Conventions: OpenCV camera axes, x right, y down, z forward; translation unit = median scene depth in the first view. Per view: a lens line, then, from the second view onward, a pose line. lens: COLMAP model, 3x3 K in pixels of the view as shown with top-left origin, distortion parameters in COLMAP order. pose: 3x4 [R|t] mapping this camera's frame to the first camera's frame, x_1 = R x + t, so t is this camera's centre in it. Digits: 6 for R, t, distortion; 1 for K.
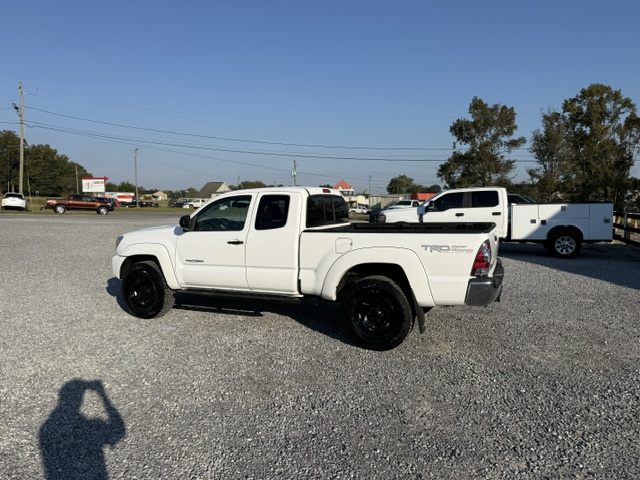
lens RADIAL K [[433.1, 0, 320.0], [0, 433.1, 240.0], [0, 0, 1]] dist [0.041560, -0.038840]
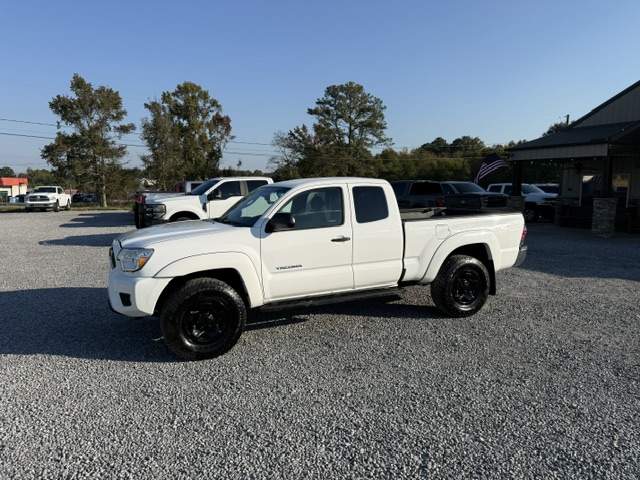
lens RADIAL K [[442.8, 0, 323.4], [0, 442.8, 233.5], [0, 0, 1]] dist [0.002019, -0.002851]
pose [[0.669920, -0.081426, 0.737955, -0.876191], [0.071370, 0.996427, 0.045156, -0.048733], [-0.738995, 0.022417, 0.673338, 0.404526]]
